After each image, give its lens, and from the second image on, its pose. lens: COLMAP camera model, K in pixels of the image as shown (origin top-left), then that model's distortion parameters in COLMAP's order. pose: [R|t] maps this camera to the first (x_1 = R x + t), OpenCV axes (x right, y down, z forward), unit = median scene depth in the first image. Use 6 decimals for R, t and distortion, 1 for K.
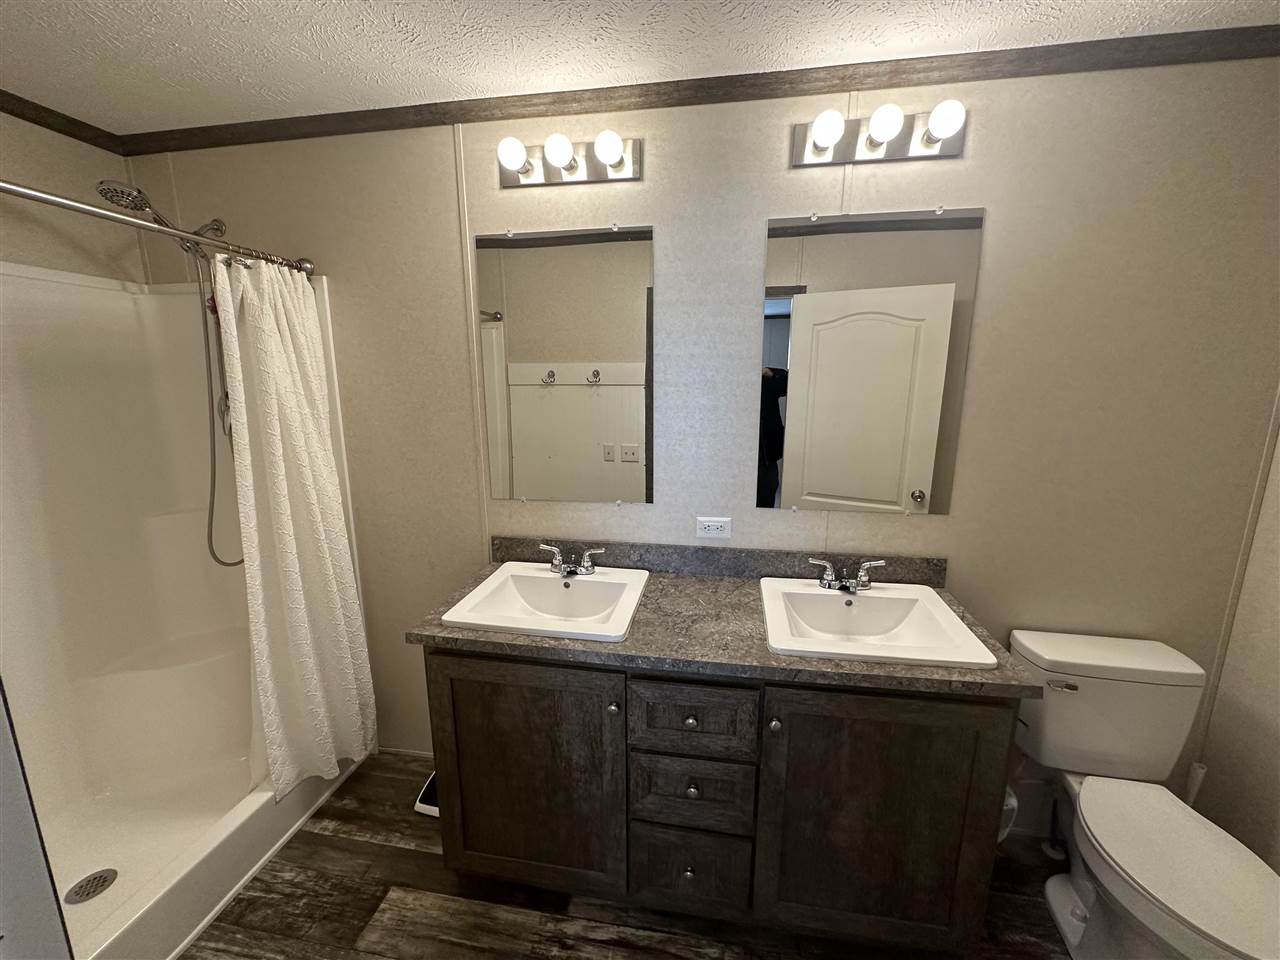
lens RADIAL K [[508.7, 0, 641.1], [0, 508.7, 479.4], [0, 0, 1]] dist [-0.002568, 0.000446]
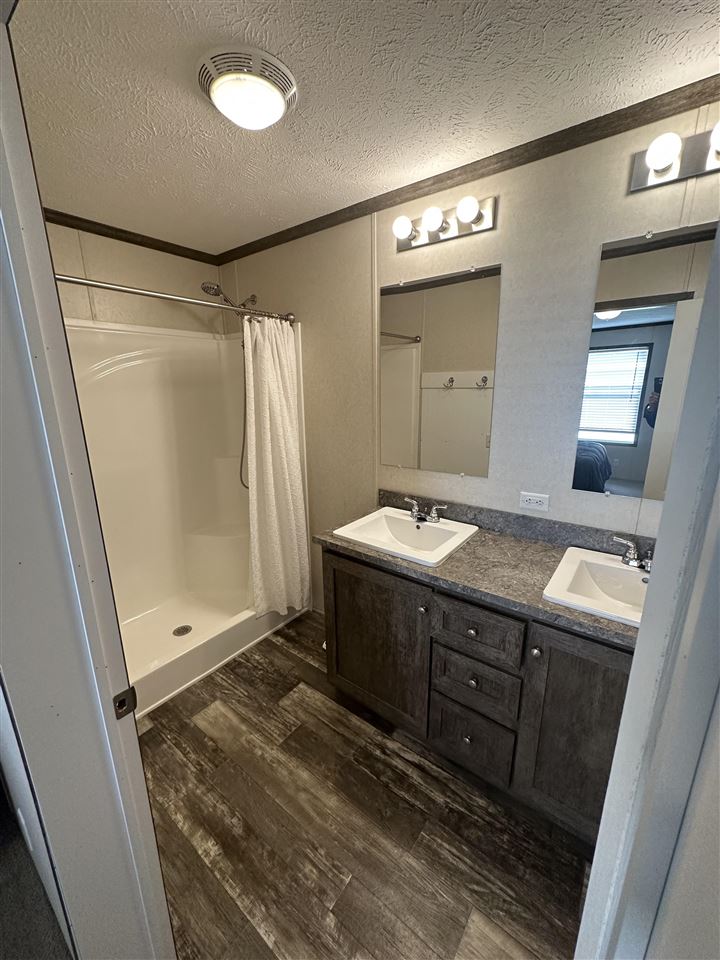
lens RADIAL K [[380.2, 0, 360.0], [0, 380.2, 480.0], [0, 0, 1]] dist [-0.003610, 0.000229]
pose [[0.886226, 0.105187, -0.451152, 0.196956], [-0.081340, 0.994083, 0.071990, 0.010054], [0.456055, -0.027103, 0.889539, -0.041295]]
